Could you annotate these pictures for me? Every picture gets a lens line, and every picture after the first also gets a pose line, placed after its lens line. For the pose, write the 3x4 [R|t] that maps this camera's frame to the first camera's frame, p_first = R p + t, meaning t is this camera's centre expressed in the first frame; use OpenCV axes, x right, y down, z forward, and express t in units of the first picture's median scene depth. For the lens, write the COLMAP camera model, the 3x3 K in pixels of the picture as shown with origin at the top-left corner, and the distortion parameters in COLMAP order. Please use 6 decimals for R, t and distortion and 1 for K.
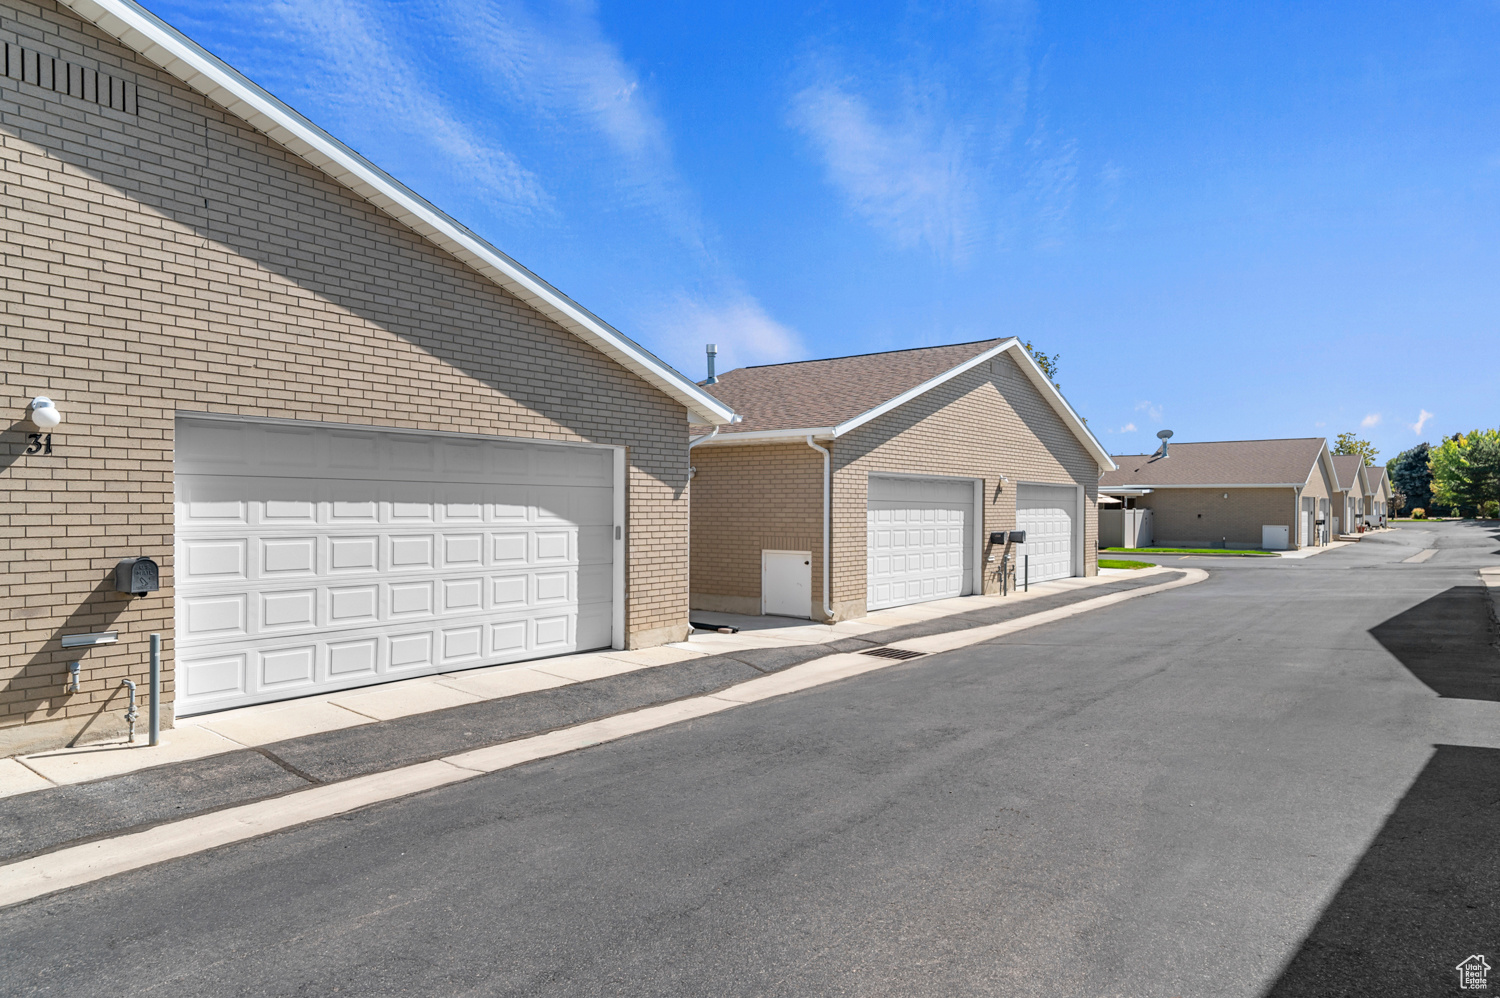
lens RADIAL K [[902.3, 0, 748.1], [0, 902.3, 501.1], [0, 0, 1]] dist [-0.001209, -0.000085]
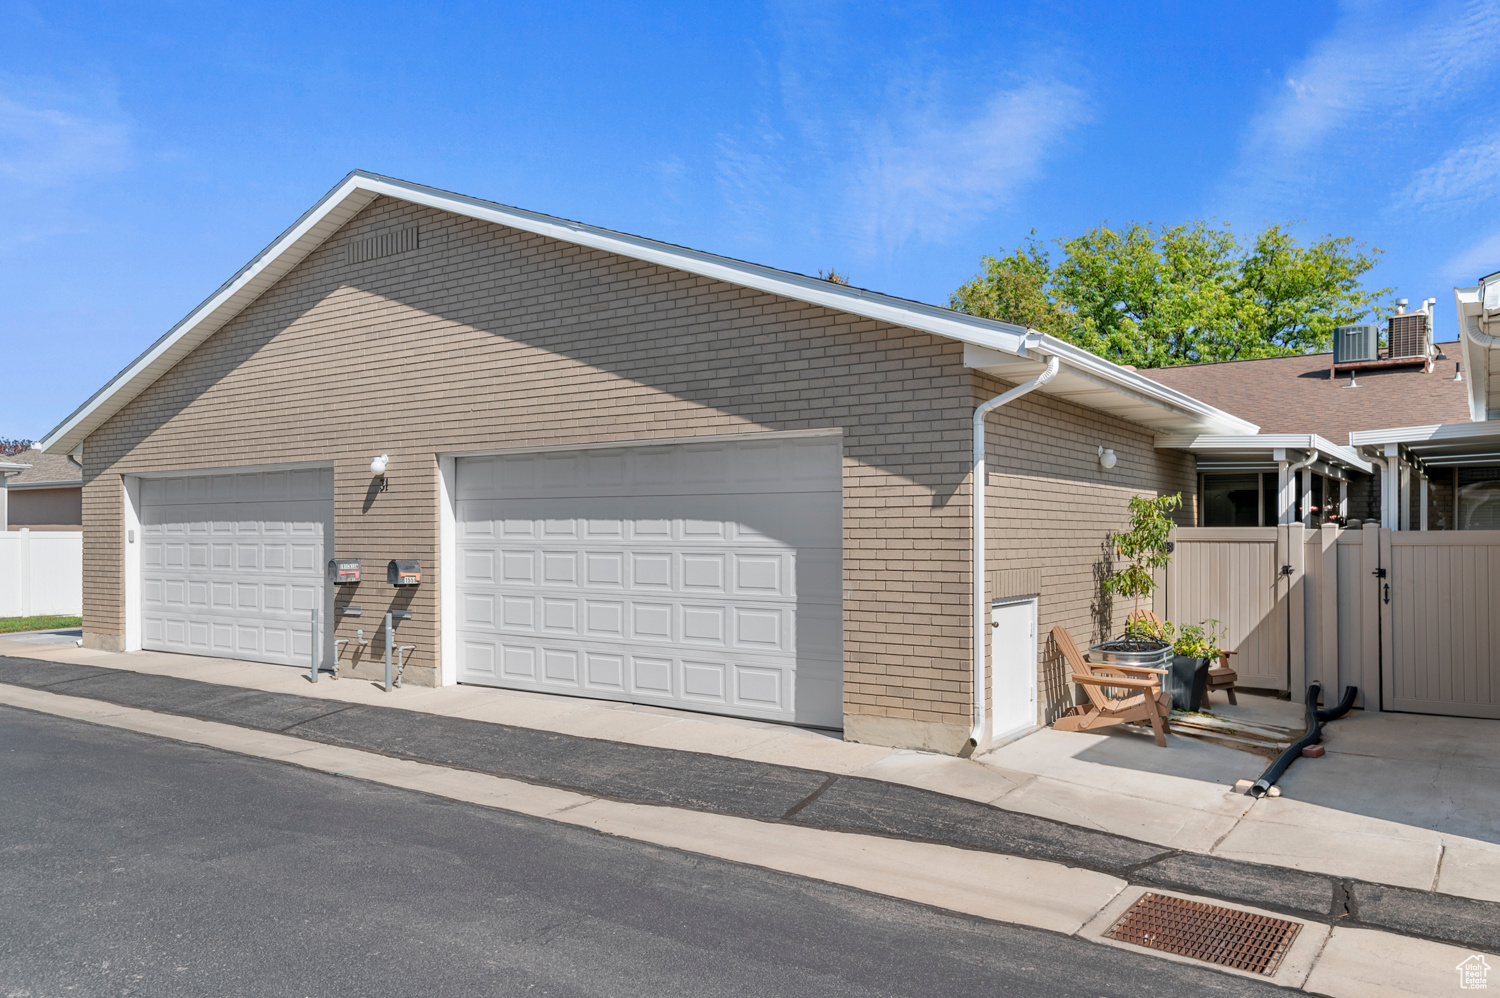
lens RADIAL K [[1083.1, 0, 728.0], [0, 1083.1, 535.8], [0, 0, 1]] dist [0.008637, -0.000180]
pose [[0.027570, 0.003202, -0.999615, 0.717314], [0.010908, 0.999934, 0.003503, 0.015507], [0.999560, -0.011001, 0.027533, 0.991089]]
